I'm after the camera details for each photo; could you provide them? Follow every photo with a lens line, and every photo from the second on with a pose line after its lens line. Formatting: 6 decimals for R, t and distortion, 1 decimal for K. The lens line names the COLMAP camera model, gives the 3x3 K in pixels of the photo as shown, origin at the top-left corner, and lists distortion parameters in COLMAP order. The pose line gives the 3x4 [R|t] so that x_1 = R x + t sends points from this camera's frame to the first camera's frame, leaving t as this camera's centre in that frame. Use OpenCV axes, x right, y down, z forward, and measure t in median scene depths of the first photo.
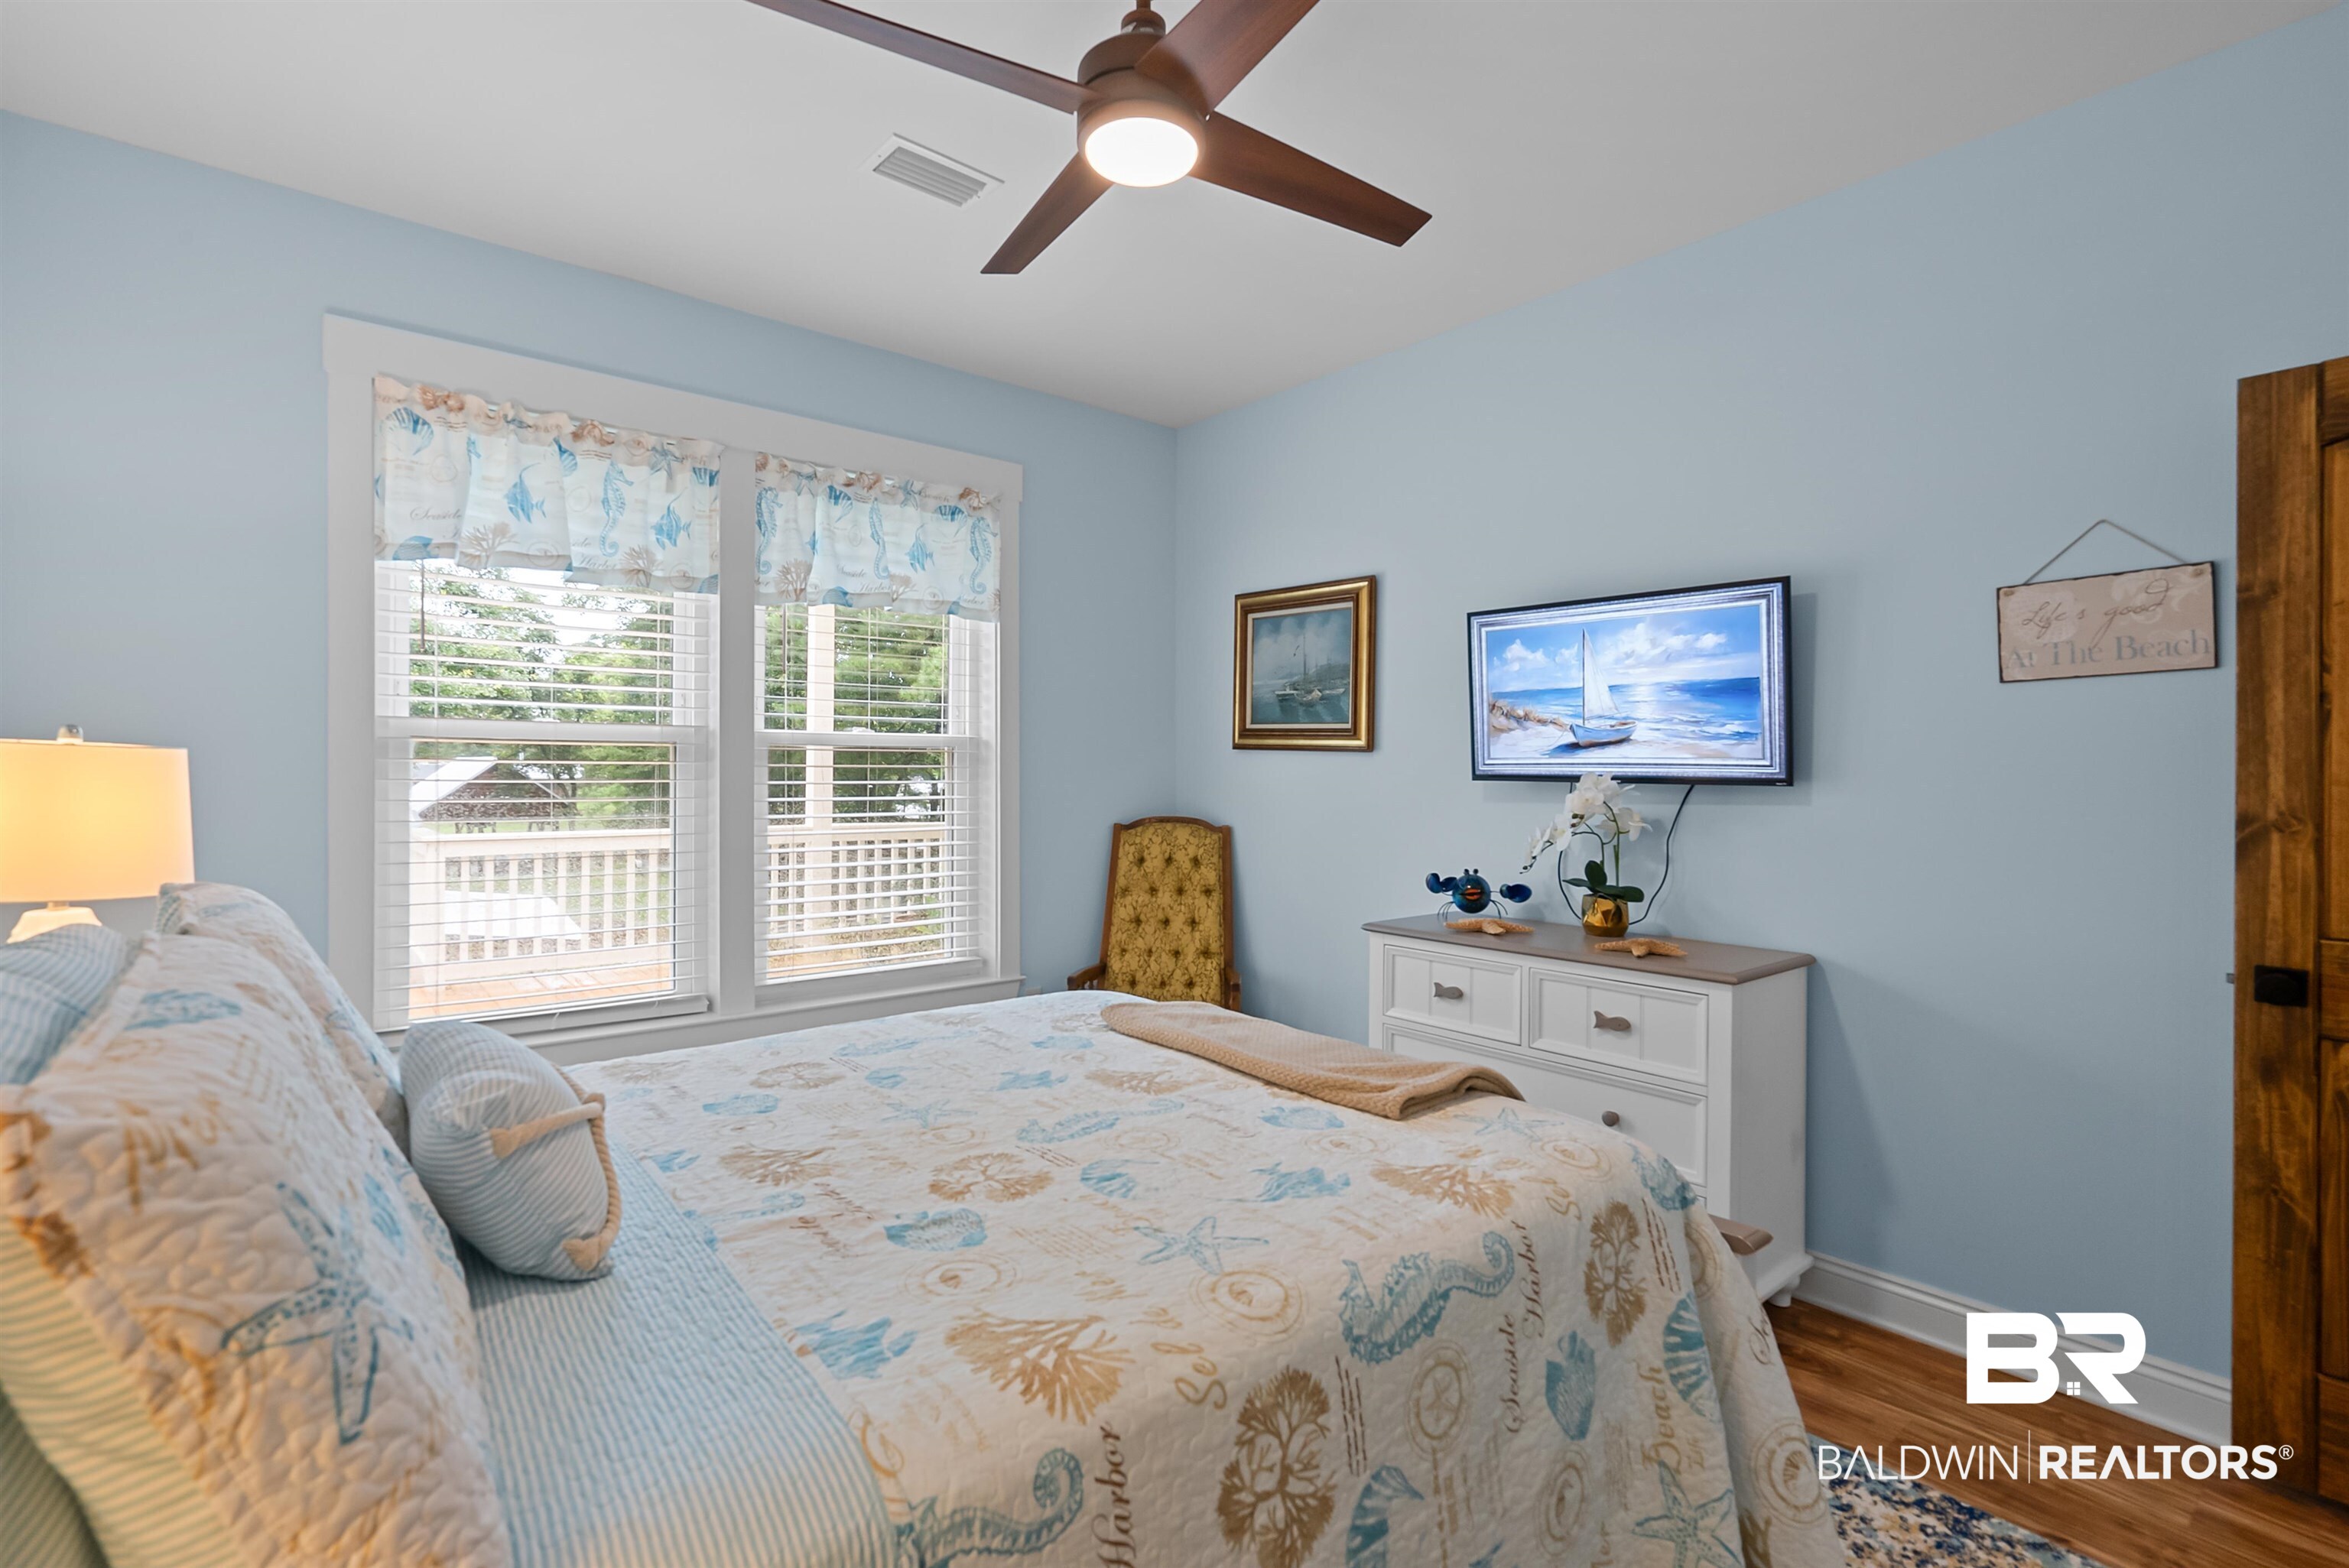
lens RADIAL K [[1073.2, 0, 1168.6], [0, 1073.2, 768.0], [0, 0, 1]] dist [-0.011265, 0.004738]
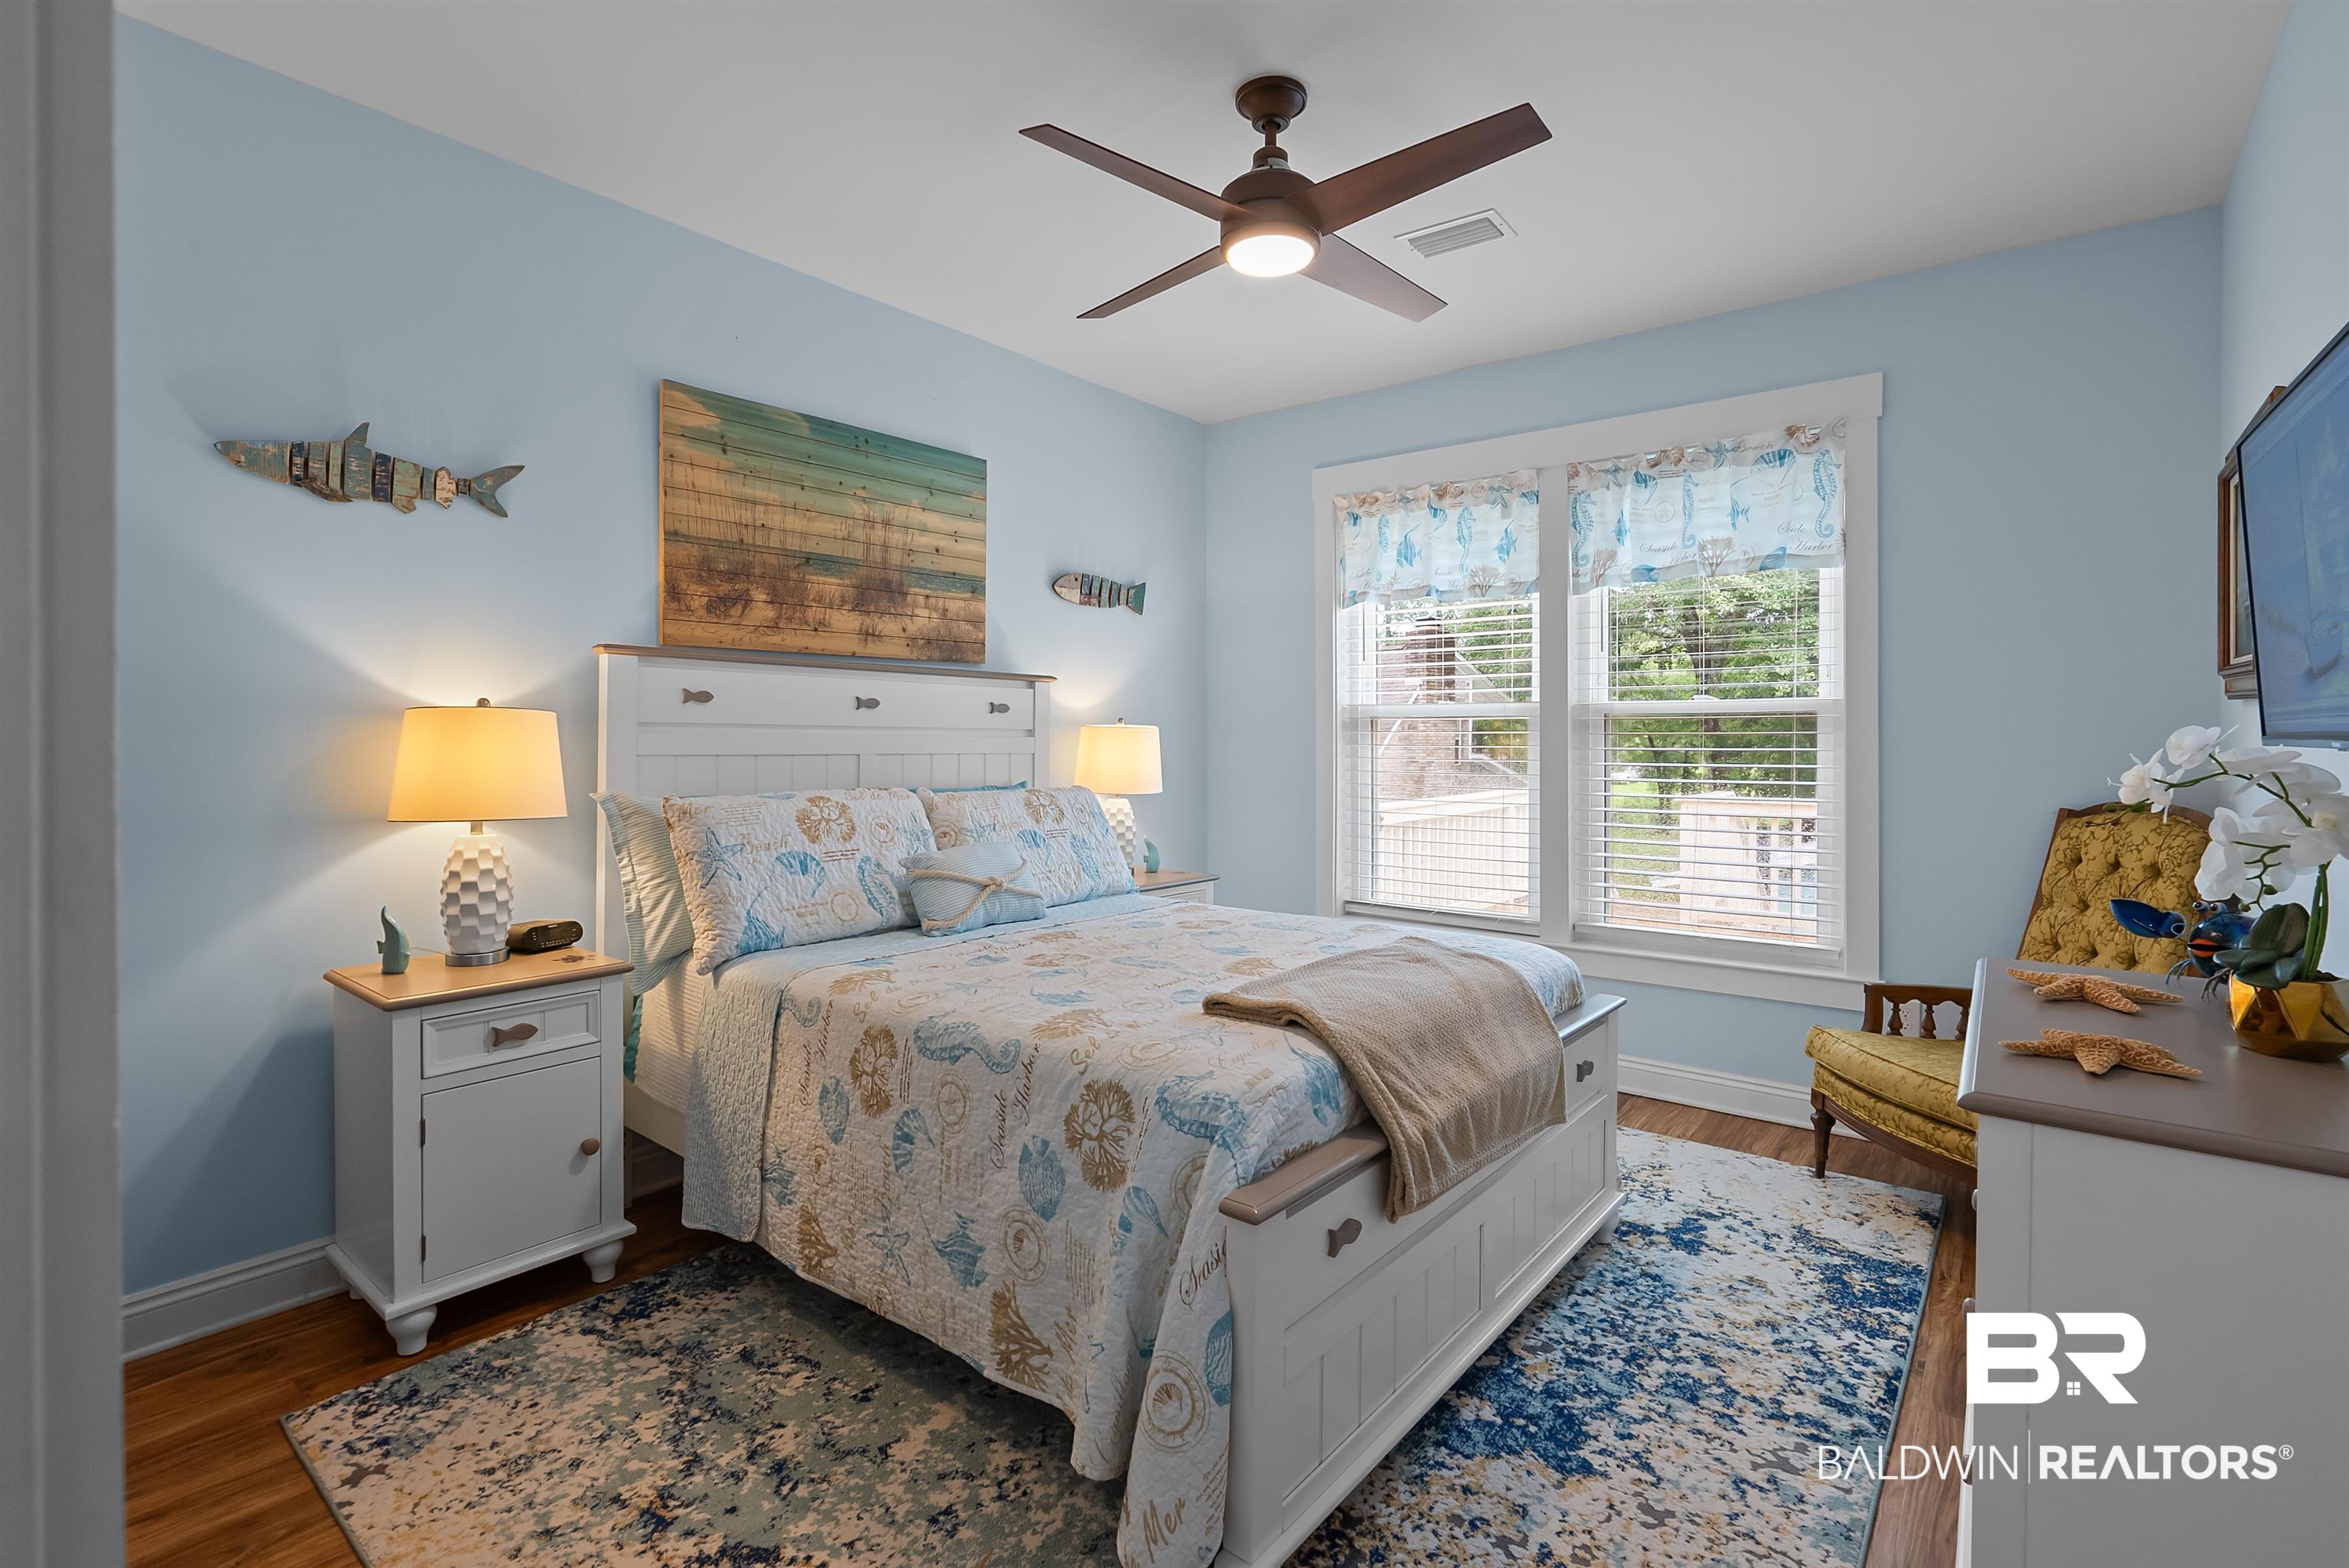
lens RADIAL K [[1073.2, 0, 1172.2], [0, 1073.2, 745.6], [0, 0, 1]] dist [-0.011265, 0.004738]
pose [[0.216917, 0.000170, -0.976190, 0.686367], [0.002257, 0.999997, 0.000675, 0.009792], [0.976187, -0.002350, 0.216916, 0.339265]]
